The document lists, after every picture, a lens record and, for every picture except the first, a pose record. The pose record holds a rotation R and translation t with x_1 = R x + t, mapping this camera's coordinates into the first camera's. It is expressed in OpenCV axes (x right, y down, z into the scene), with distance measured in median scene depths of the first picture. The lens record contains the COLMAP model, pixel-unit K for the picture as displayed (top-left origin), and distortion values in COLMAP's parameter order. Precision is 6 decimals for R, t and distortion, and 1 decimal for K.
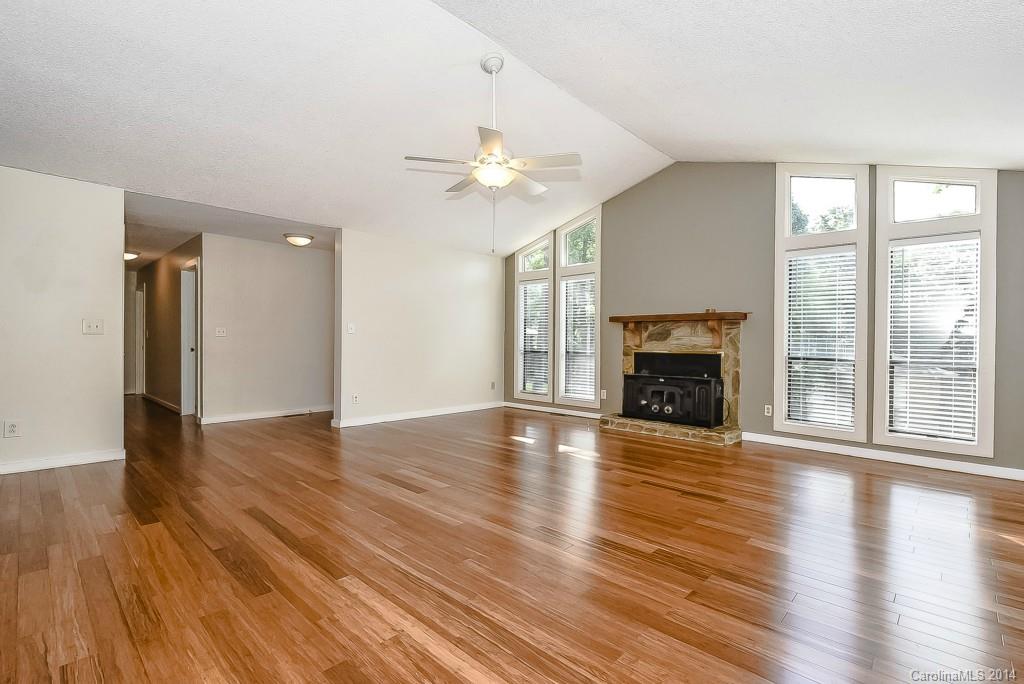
lens RADIAL K [[471.7, 0, 527.5], [0, 471.7, 344.7], [0, 0, 1]] dist [0.001228, -0.003790]
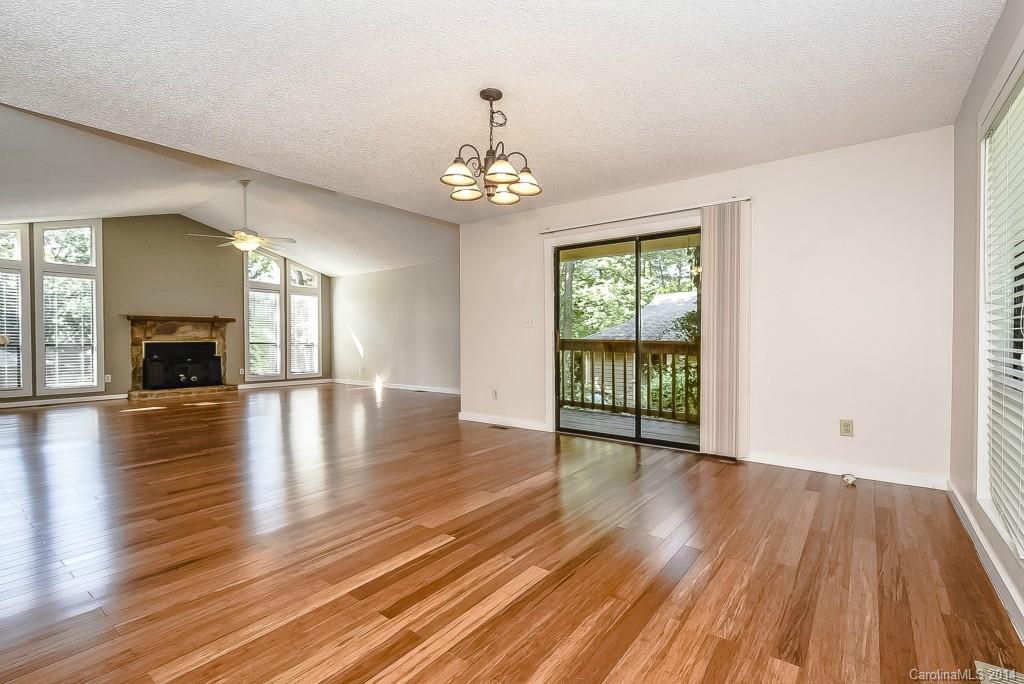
lens RADIAL K [[471.7, 0, 513.3], [0, 471.7, 342.7], [0, 0, 1]] dist [0.001228, -0.003790]
pose [[-0.106805, -0.018396, 0.994110, -1.326157], [0.004458, 0.999810, 0.018980, -0.005345], [-0.994270, 0.006459, -0.106703, 0.113980]]
